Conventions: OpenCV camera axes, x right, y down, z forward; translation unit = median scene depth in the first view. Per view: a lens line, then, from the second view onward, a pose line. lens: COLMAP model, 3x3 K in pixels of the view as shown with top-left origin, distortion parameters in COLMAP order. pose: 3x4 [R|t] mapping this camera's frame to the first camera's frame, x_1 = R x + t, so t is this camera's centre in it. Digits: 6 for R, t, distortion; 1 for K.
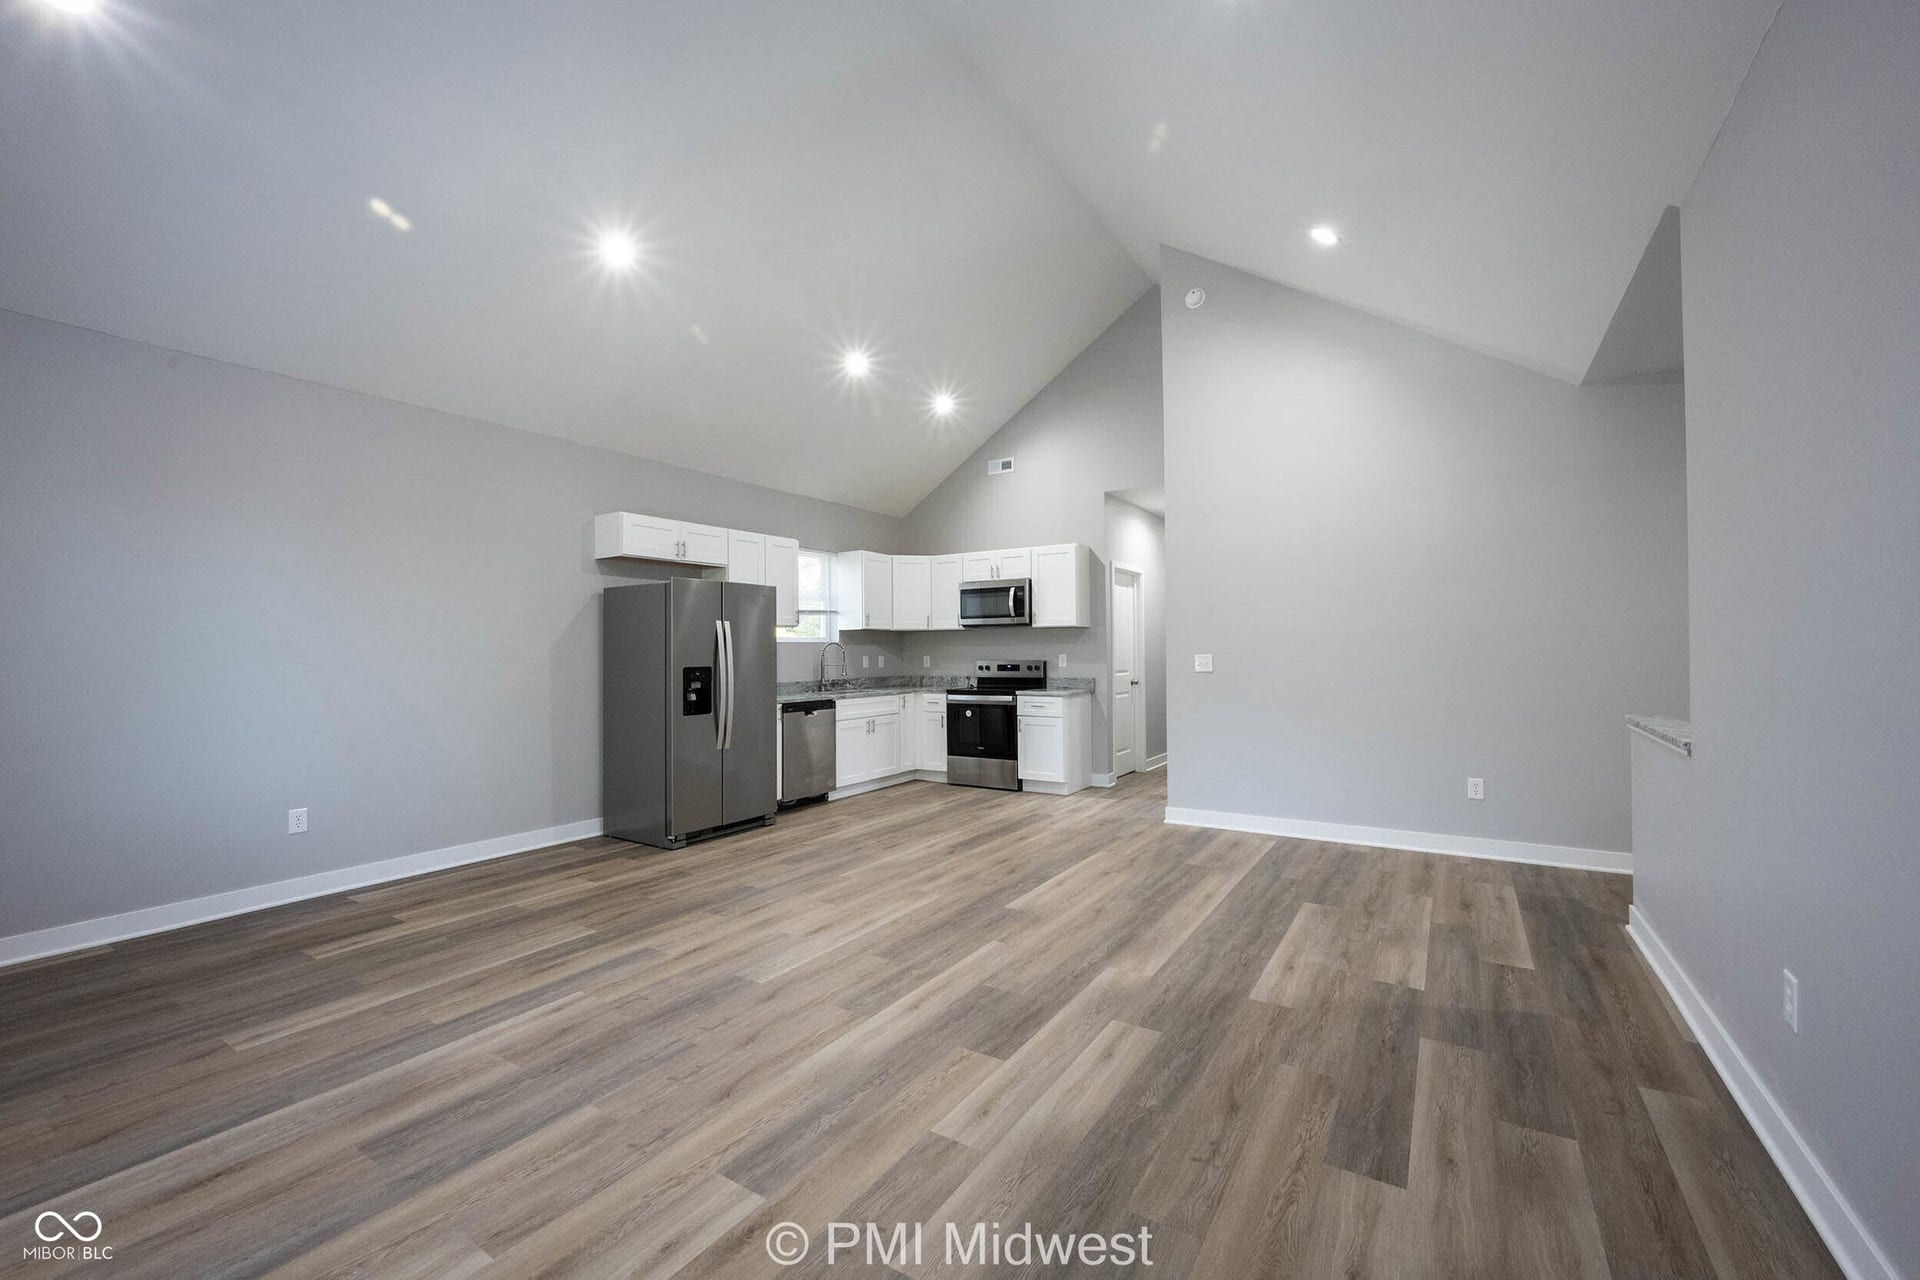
lens RADIAL K [[760.6, 0, 952.5], [0, 760.6, 642.9], [0, 0, 1]] dist [-0.000441, -0.000238]
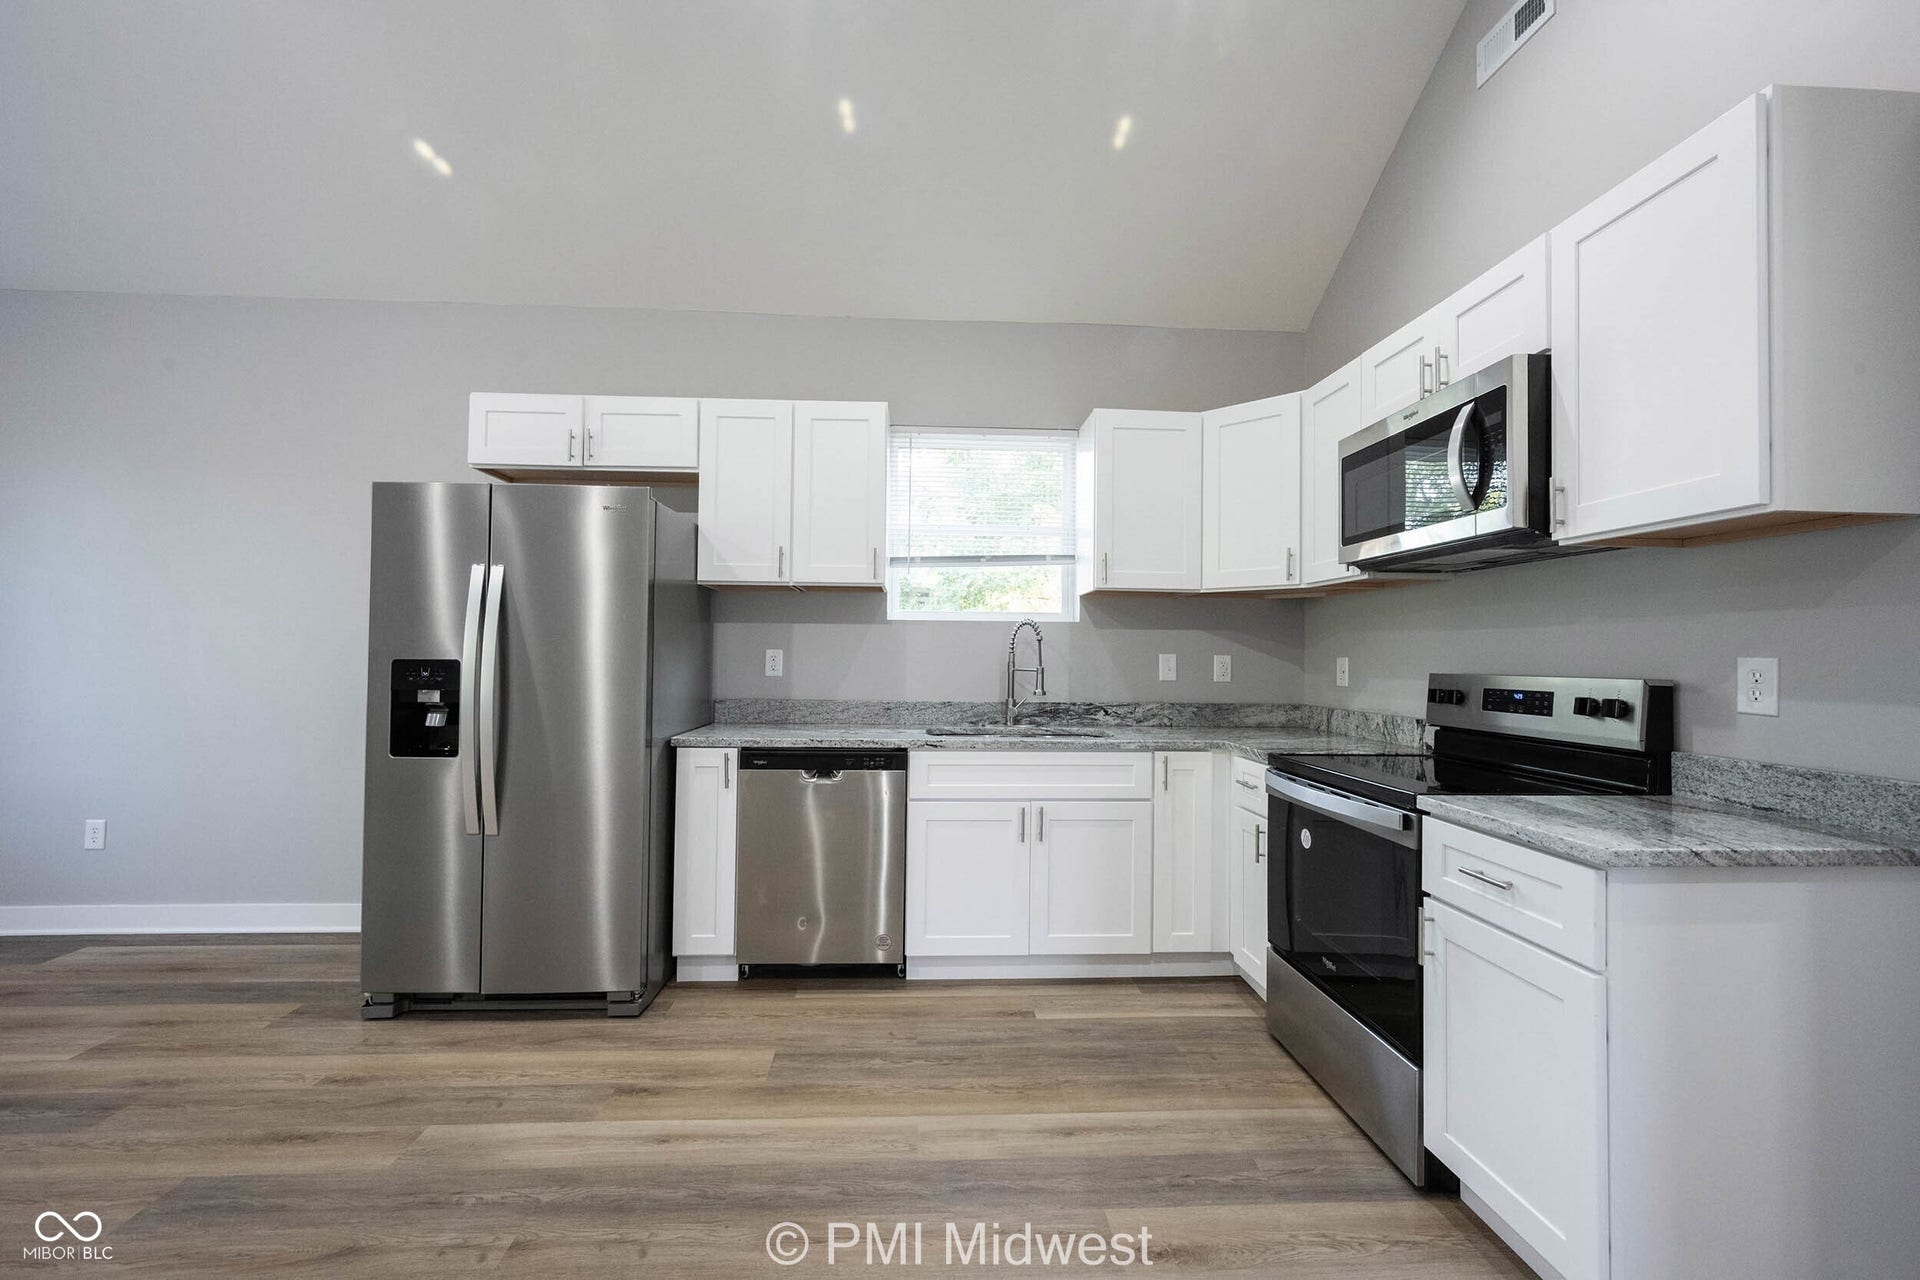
lens RADIAL K [[760.6, 0, 956.2], [0, 760.6, 644.2], [0, 0, 1]] dist [-0.000441, -0.000238]
pose [[0.595004, 0.004163, -0.803712, 0.195314], [-0.007166, 0.999974, -0.000126, 0.013947], [0.803691, 0.005834, 0.595018, 0.722834]]
